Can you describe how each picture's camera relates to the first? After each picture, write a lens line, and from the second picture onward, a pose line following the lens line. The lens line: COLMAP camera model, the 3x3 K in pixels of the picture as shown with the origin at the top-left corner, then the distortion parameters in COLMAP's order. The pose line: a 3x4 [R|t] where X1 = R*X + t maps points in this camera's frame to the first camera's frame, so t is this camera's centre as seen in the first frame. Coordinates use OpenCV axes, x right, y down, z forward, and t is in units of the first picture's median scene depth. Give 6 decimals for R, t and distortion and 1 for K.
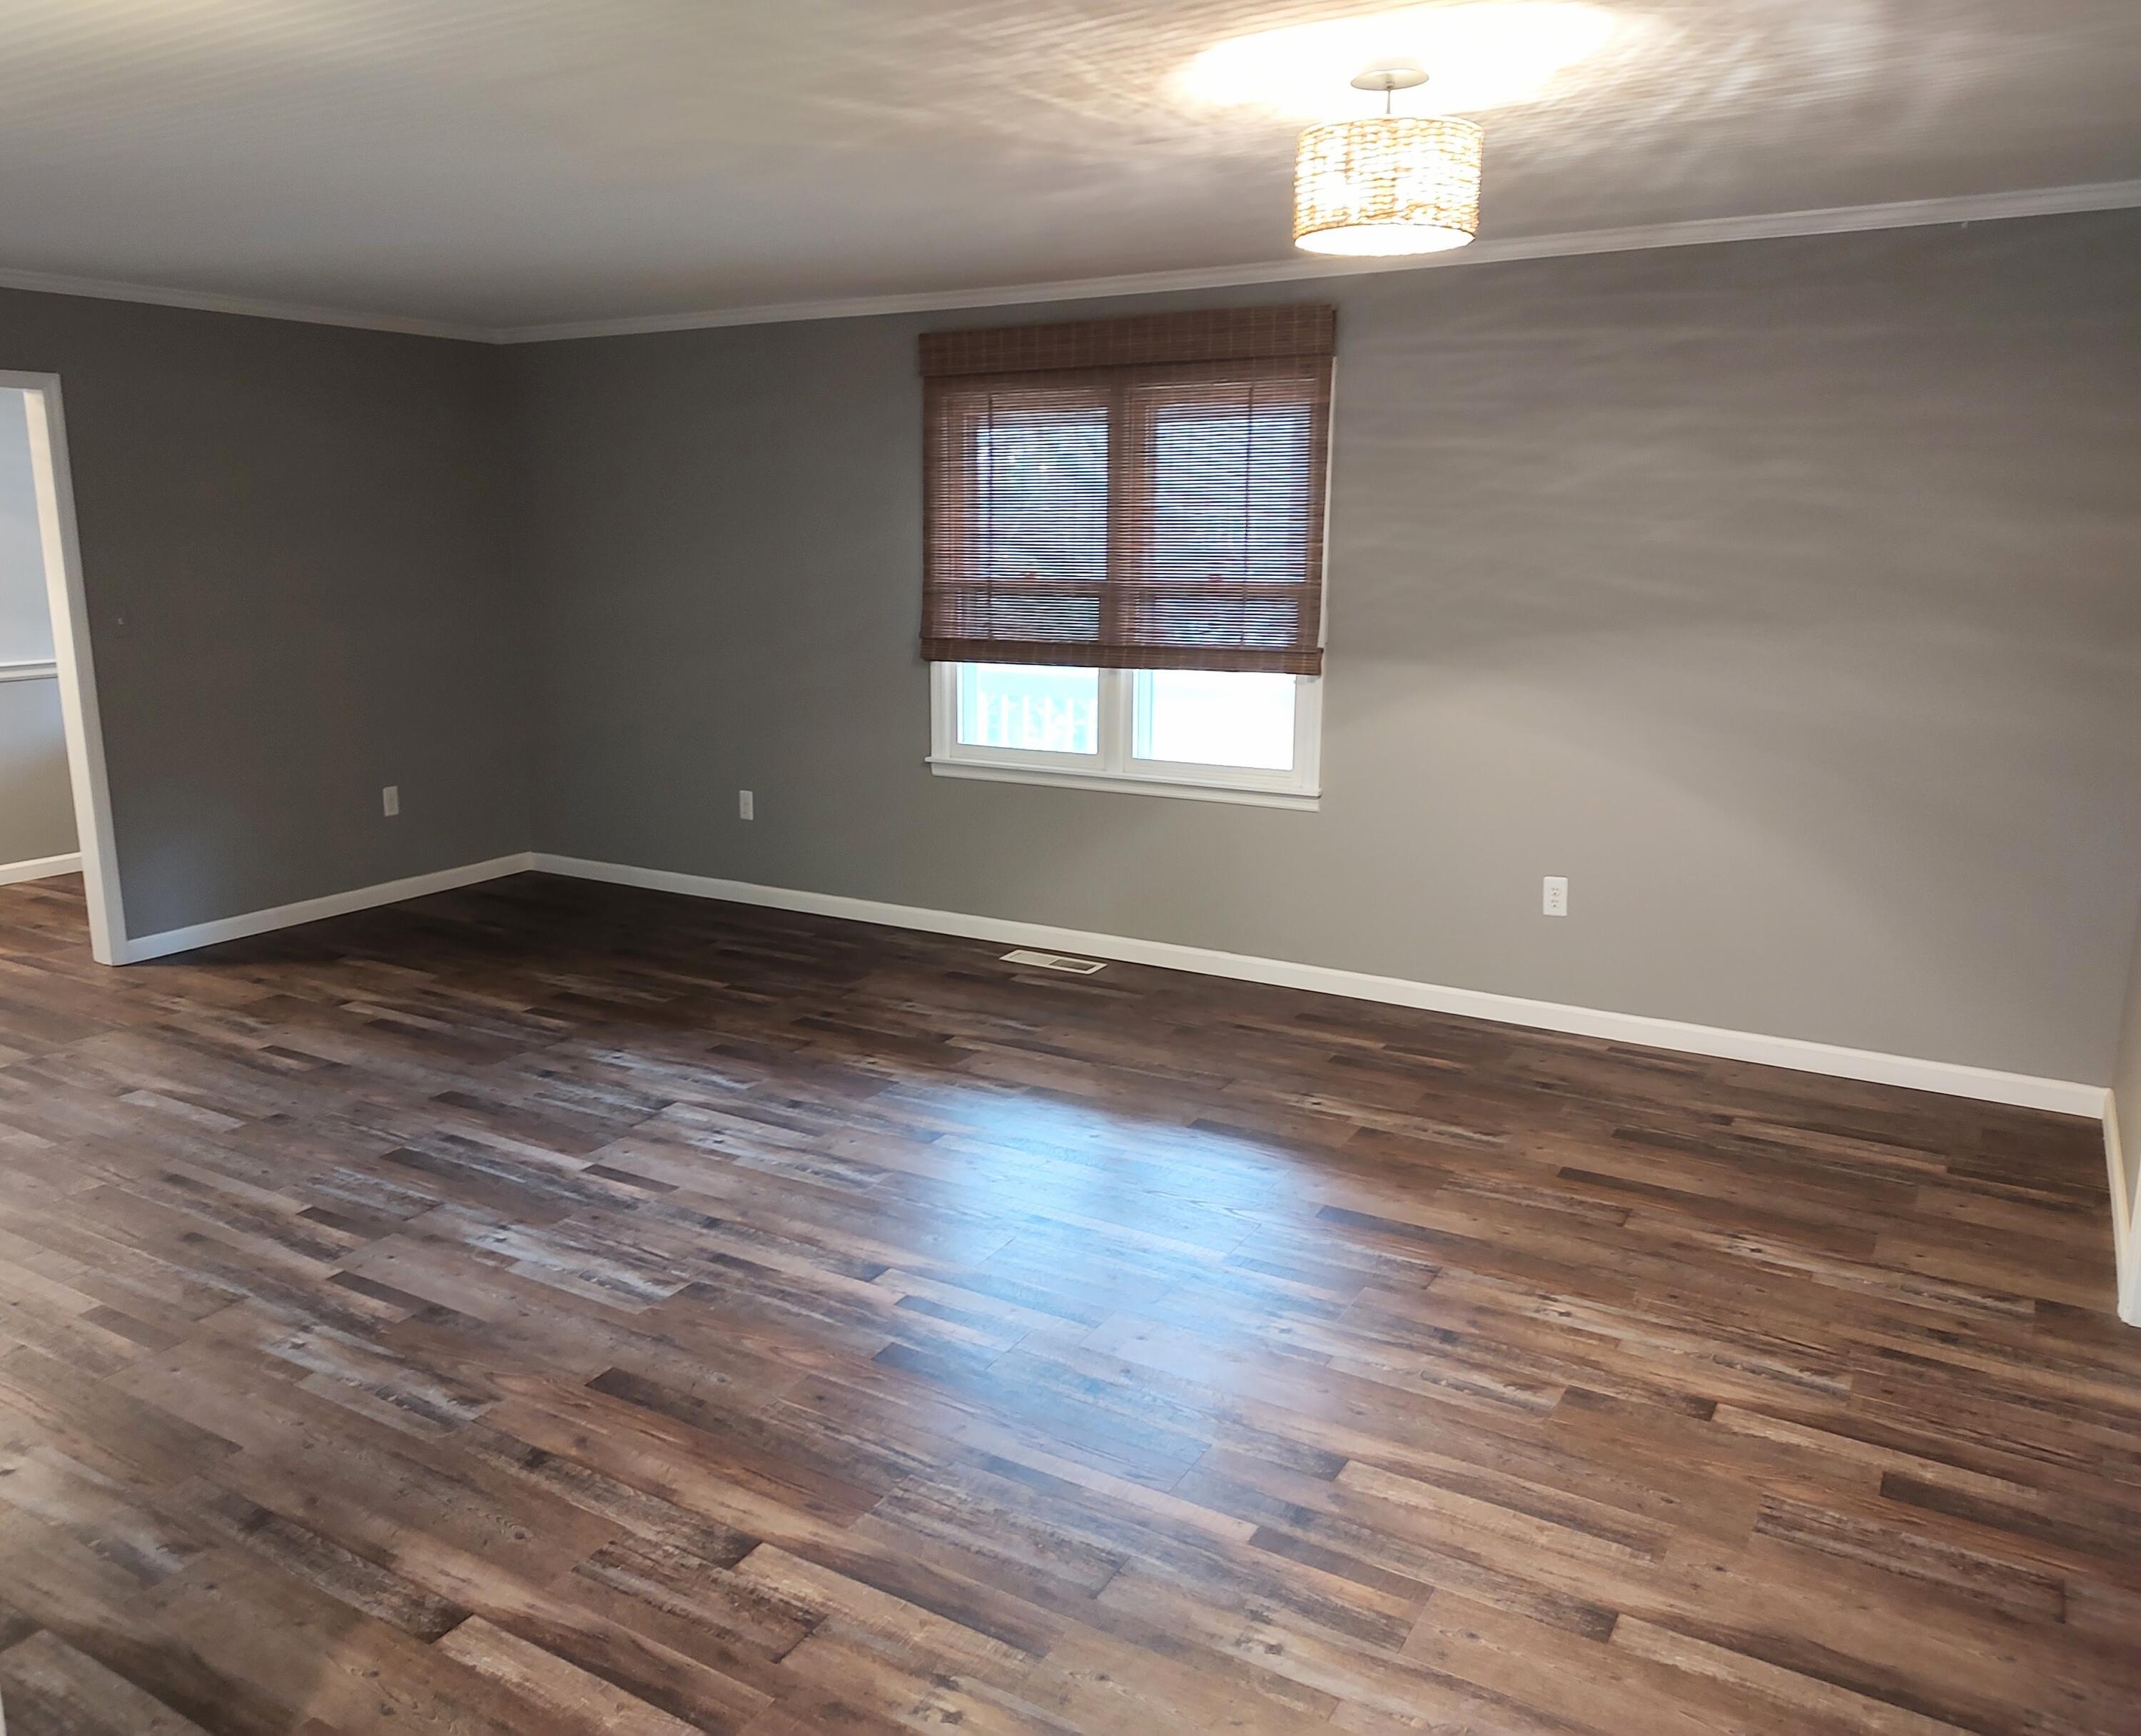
lens RADIAL K [[1562.0, 0, 1060.8], [0, 1562.0, 814.1], [0, 0, 1]] dist [0.056235, -0.060239]
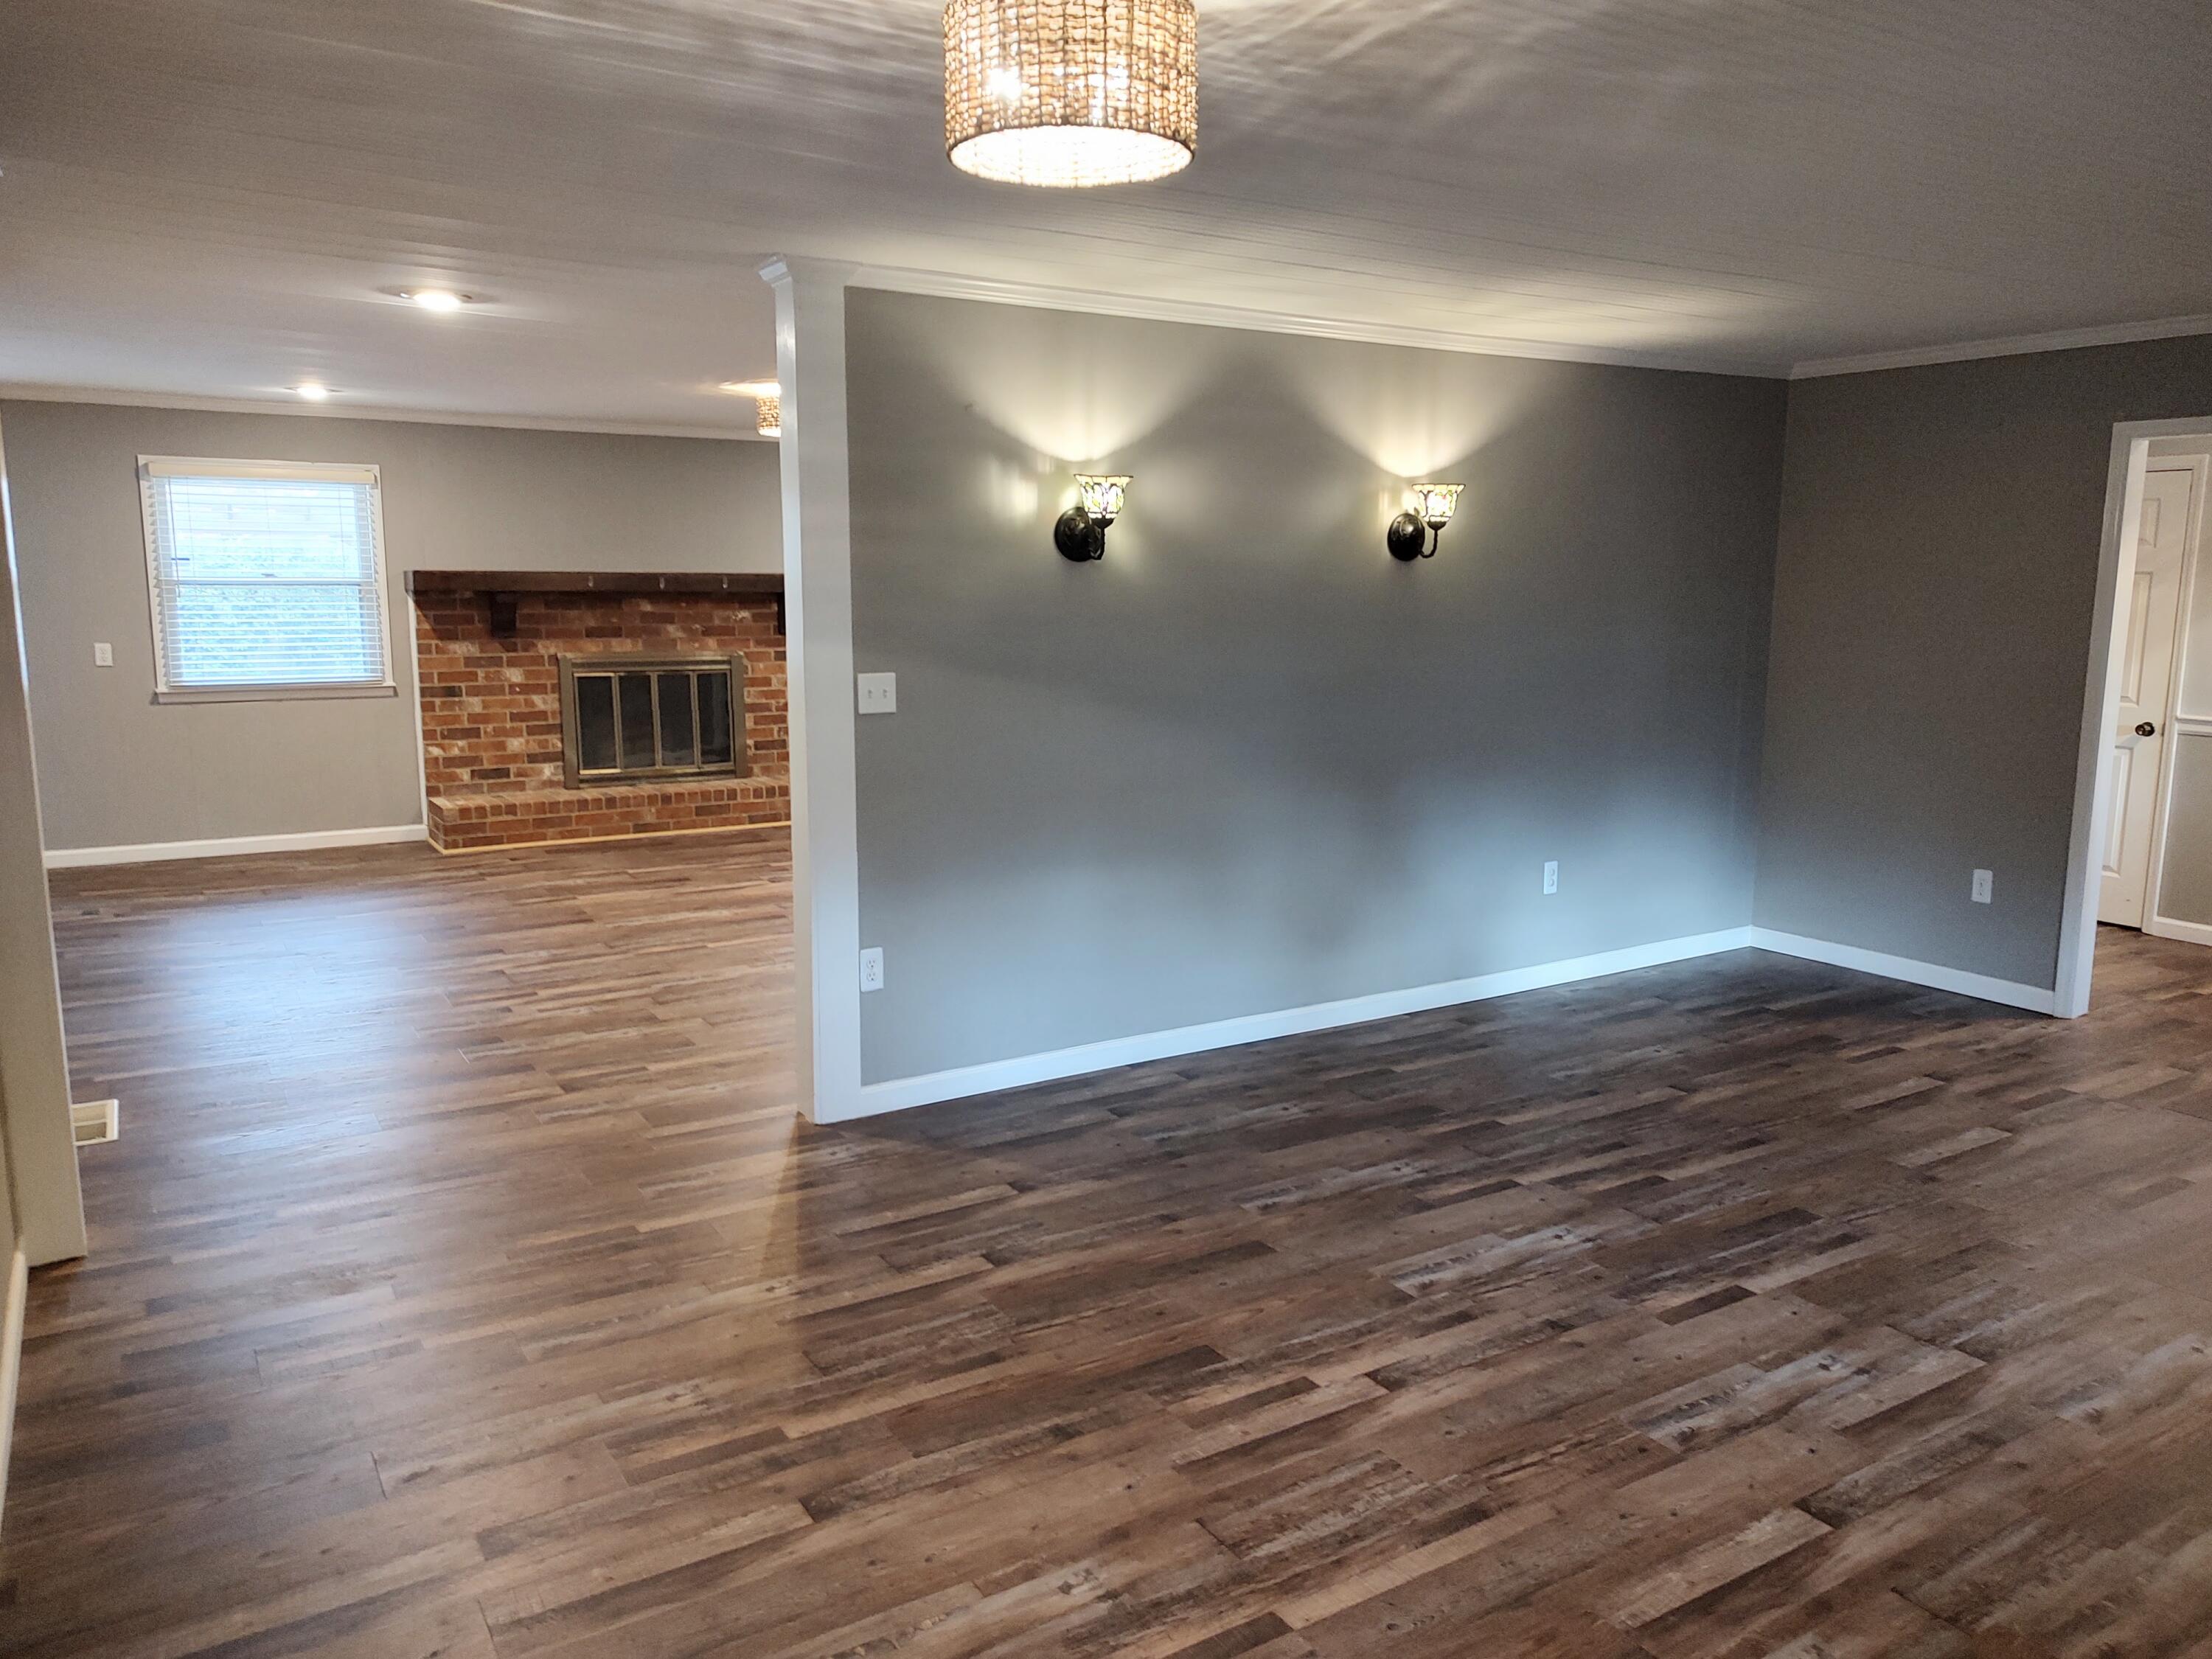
lens RADIAL K [[1595.0, 0, 1101.7], [0, 1595.0, 802.3], [0, 0, 1]] dist [0.018525, -0.006280]
pose [[-0.445230, 0.129176, -0.886049, 0.624006], [-0.174704, 0.957990, 0.227451, -0.178985], [0.878207, 0.256065, -0.403959, 0.982293]]
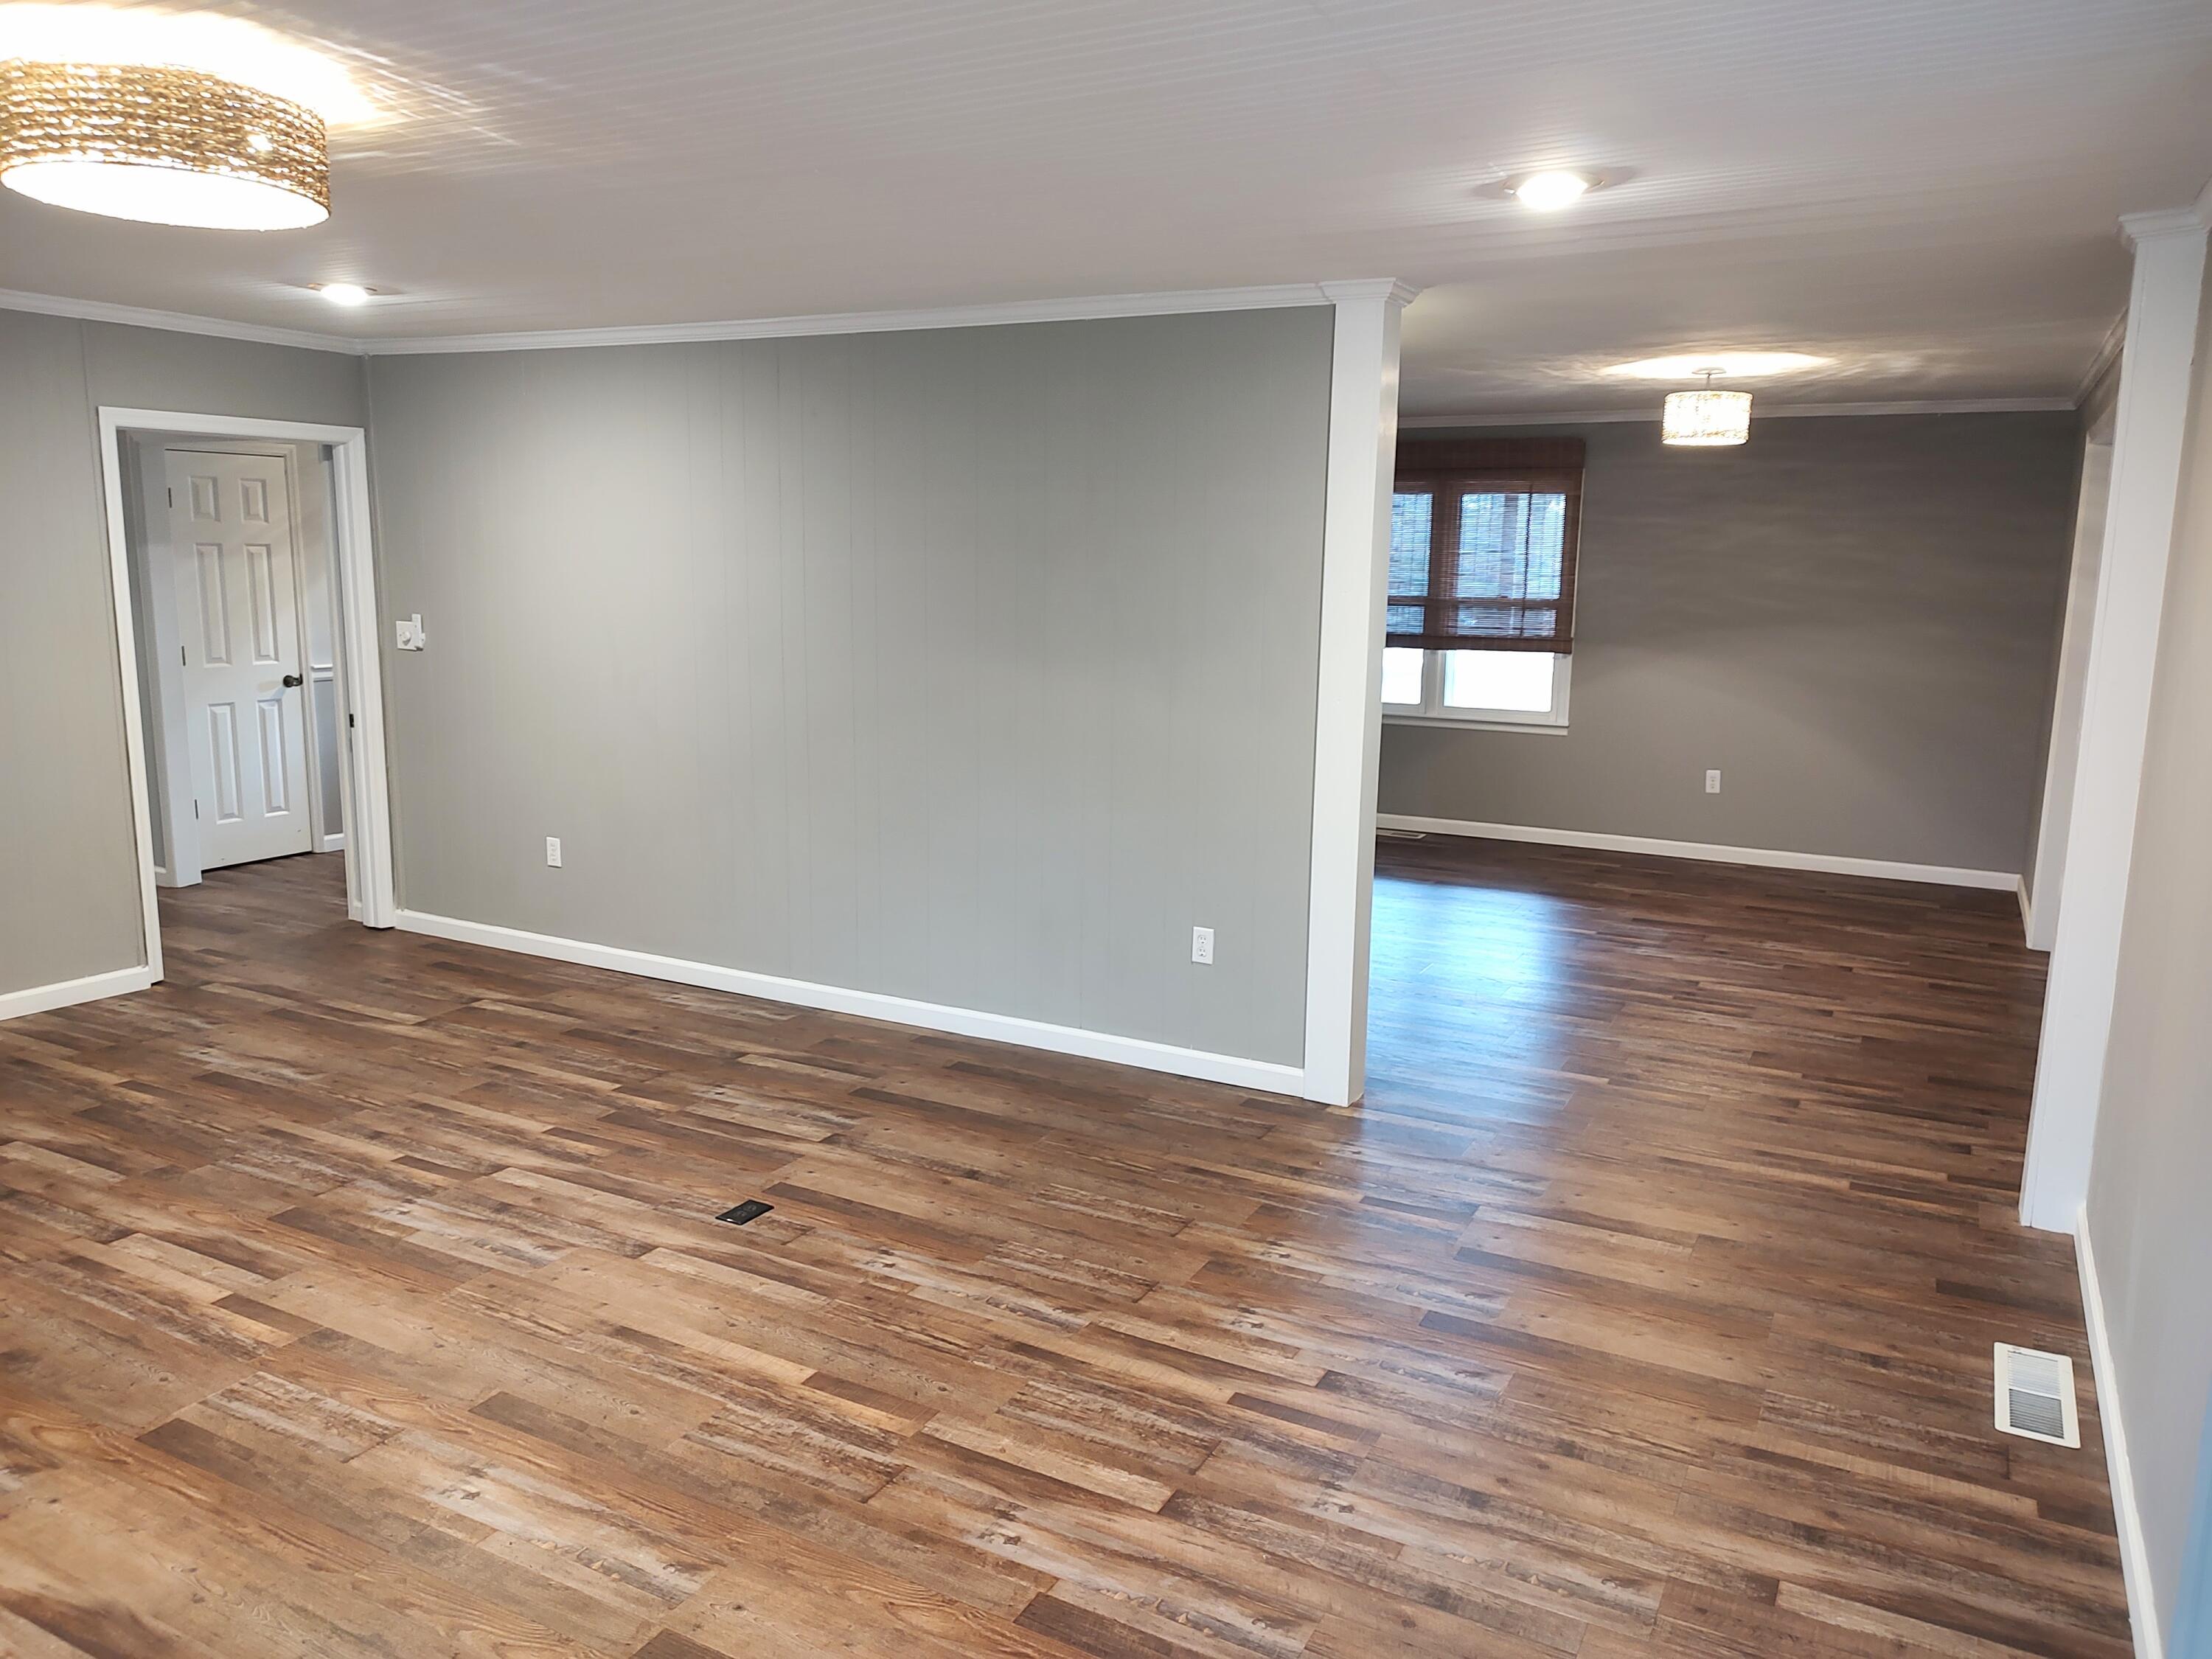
lens RADIAL K [[1595.0, 0, 1101.7], [0, 1595.0, 802.3], [0, 0, 1]] dist [0.018525, -0.006280]
pose [[0.997478, 0.006489, 0.070678, -0.564203], [-0.004279, 0.999498, -0.031387, 0.156256], [-0.070846, 0.031005, 0.997005, -0.828658]]
